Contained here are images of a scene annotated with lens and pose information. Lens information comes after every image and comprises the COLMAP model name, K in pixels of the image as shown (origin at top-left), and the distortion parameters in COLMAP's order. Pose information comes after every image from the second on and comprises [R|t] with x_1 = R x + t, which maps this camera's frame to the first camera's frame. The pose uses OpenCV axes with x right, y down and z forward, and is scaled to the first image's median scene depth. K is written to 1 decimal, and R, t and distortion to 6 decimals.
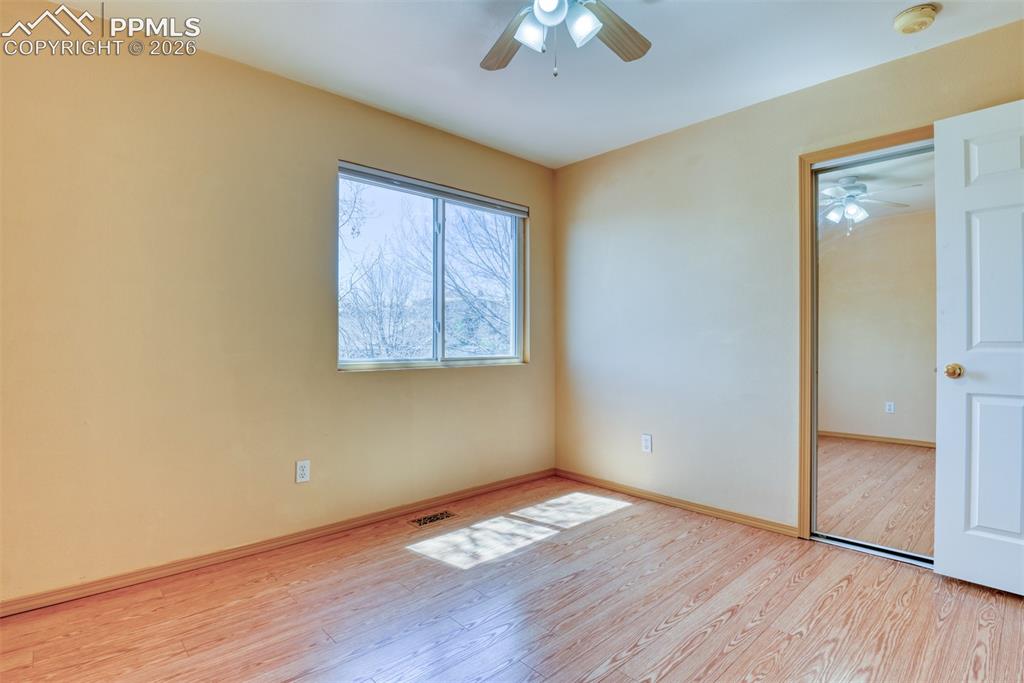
lens RADIAL K [[504.4, 0, 524.9], [0, 504.4, 326.9], [0, 0, 1]] dist [-0.026063, -0.000519]
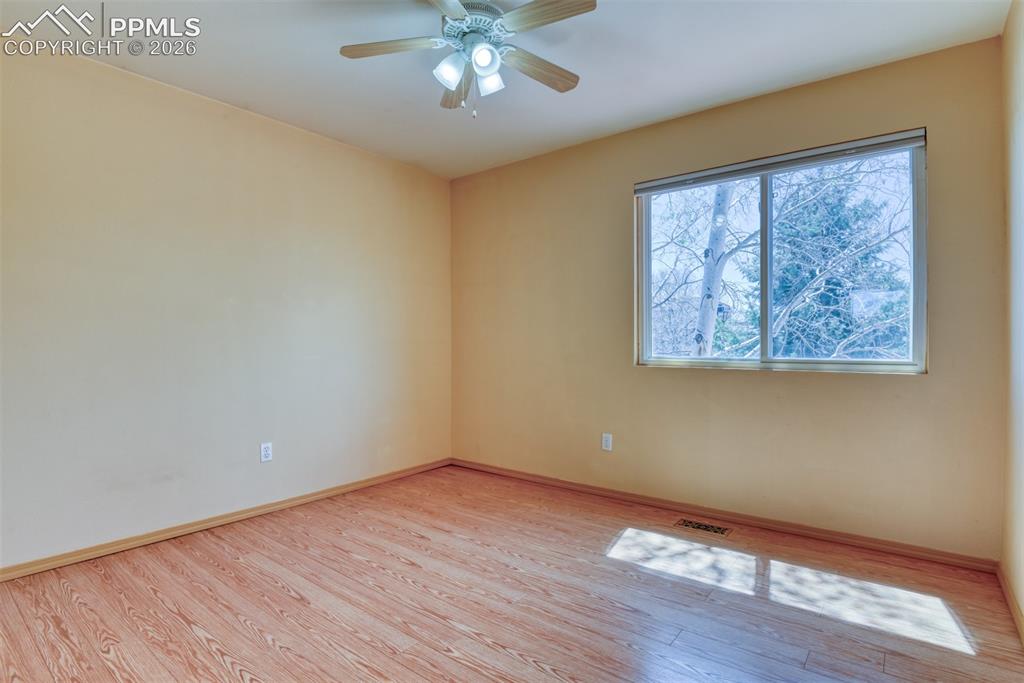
lens RADIAL K [[500.1, 0, 512.0], [0, 500.1, 341.5], [0, 0, 1]] dist [-0.020843, 0.000153]
pose [[0.156244, 0.000297, -0.987718, 0.726163], [0.029502, 0.999552, 0.004967, 0.016708], [0.987278, -0.029915, 0.156166, 0.532733]]
